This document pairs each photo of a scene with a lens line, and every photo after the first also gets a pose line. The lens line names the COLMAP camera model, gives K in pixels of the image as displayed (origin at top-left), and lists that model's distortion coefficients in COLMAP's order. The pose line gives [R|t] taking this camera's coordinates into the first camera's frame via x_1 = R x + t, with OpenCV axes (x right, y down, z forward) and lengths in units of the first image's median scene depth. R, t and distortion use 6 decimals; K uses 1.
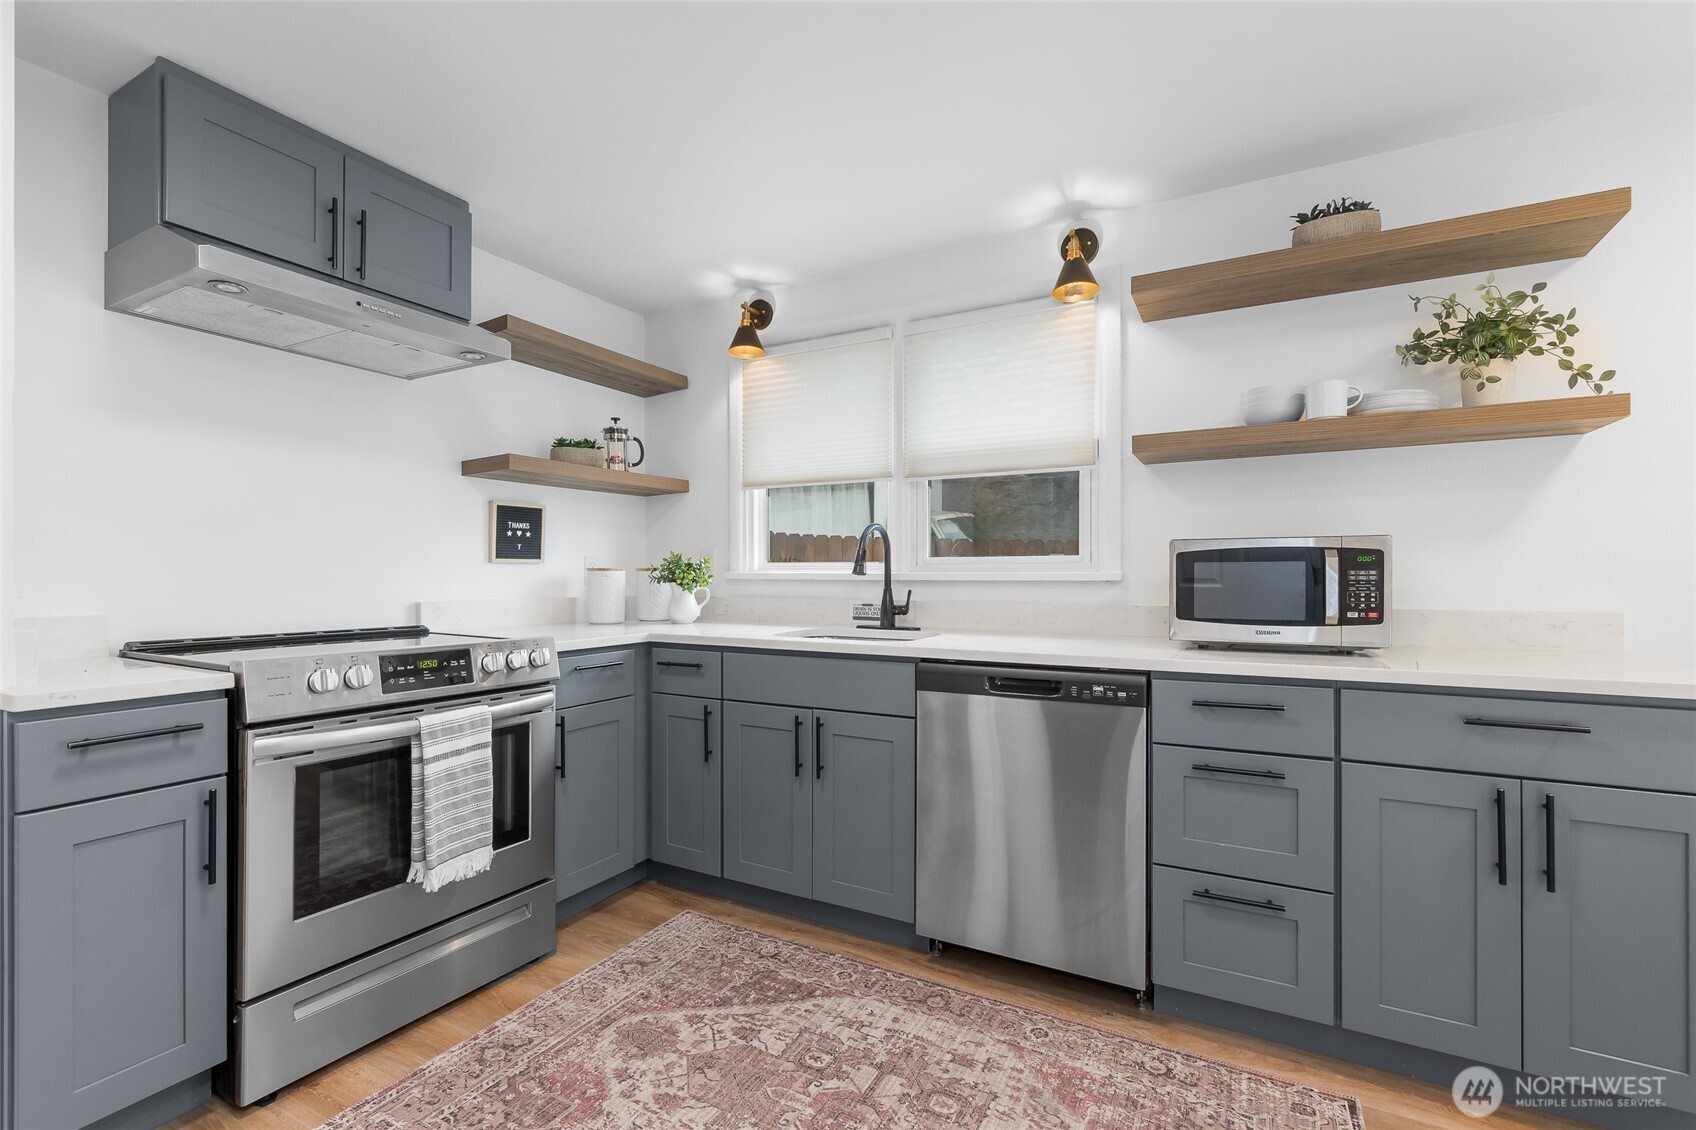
lens RADIAL K [[747.0, 0, 847.3], [0, 747.0, 577.9], [0, 0, 1]] dist [-0.000921, -0.001223]
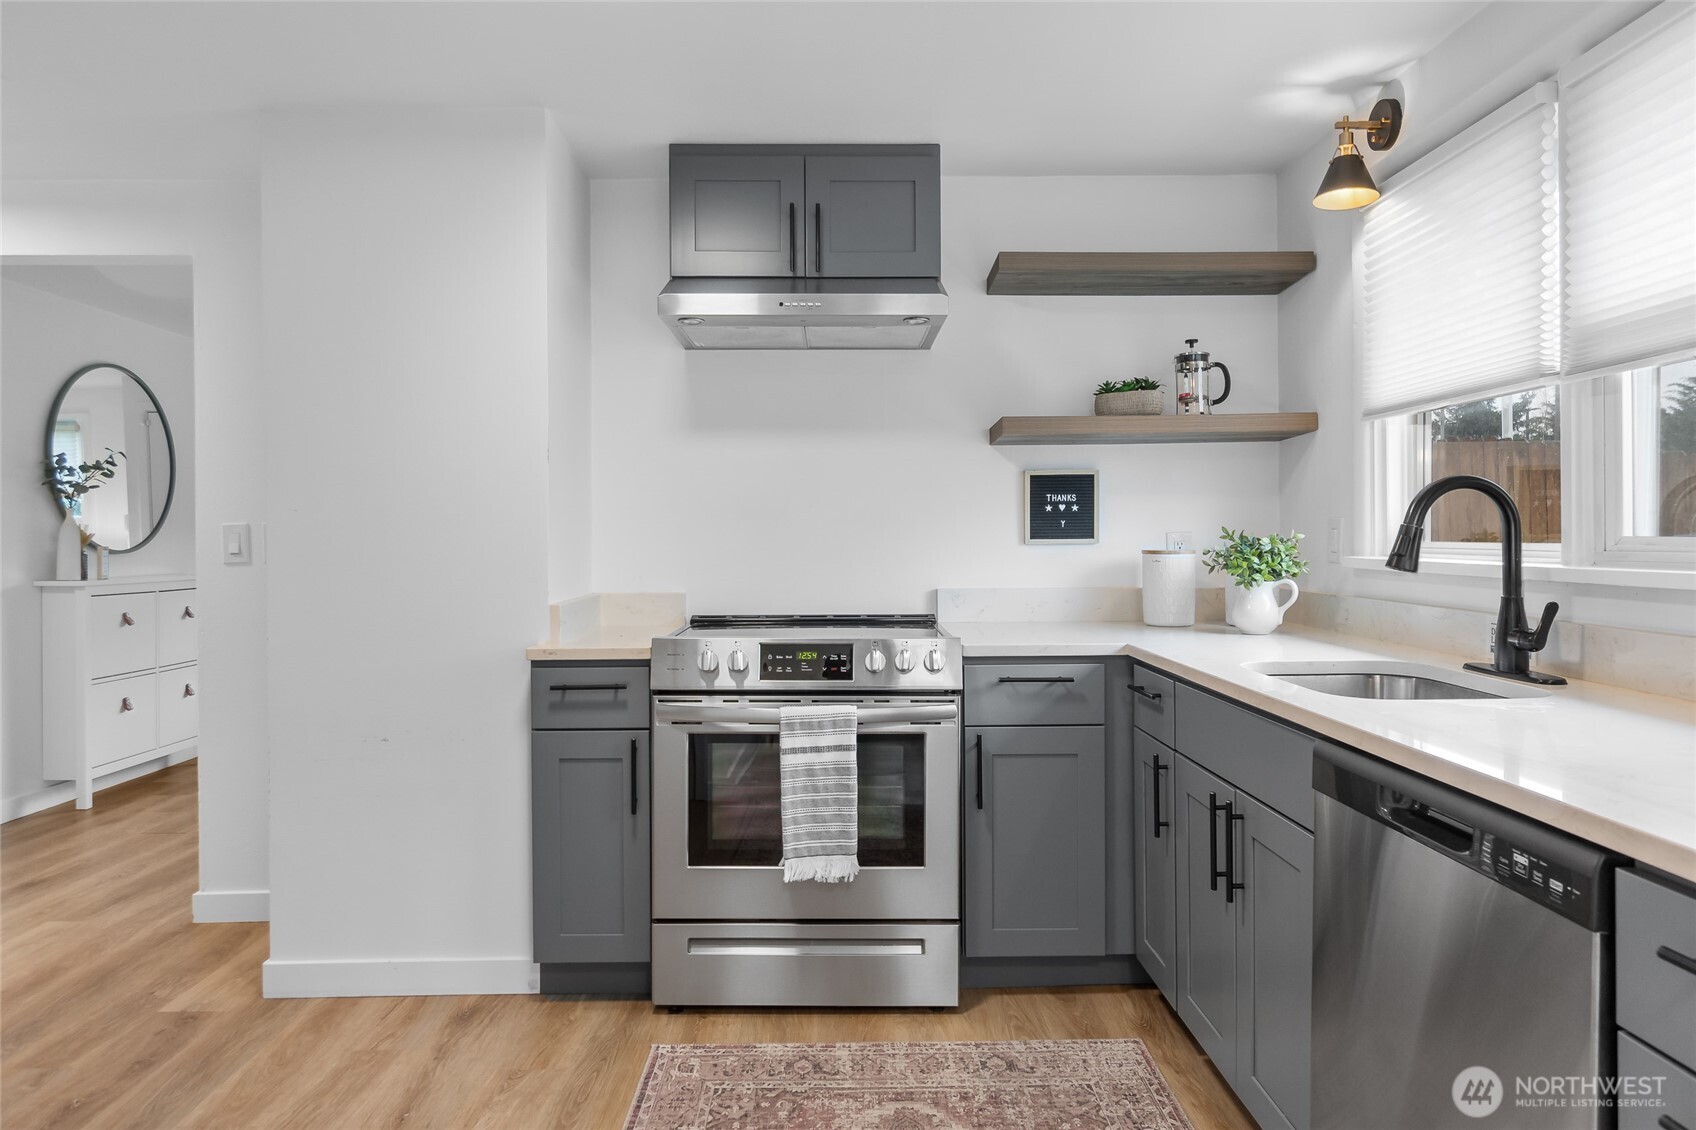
lens RADIAL K [[1050.9, 0, 846.1], [0, 1050.9, 550.1], [0, 0, 1]] dist [-0.002282, 0.001231]
pose [[0.490685, 0.007952, -0.871301, 0.582521], [0.001991, 0.999946, 0.010248, -0.033575], [0.871335, -0.006763, 0.490643, 0.309205]]
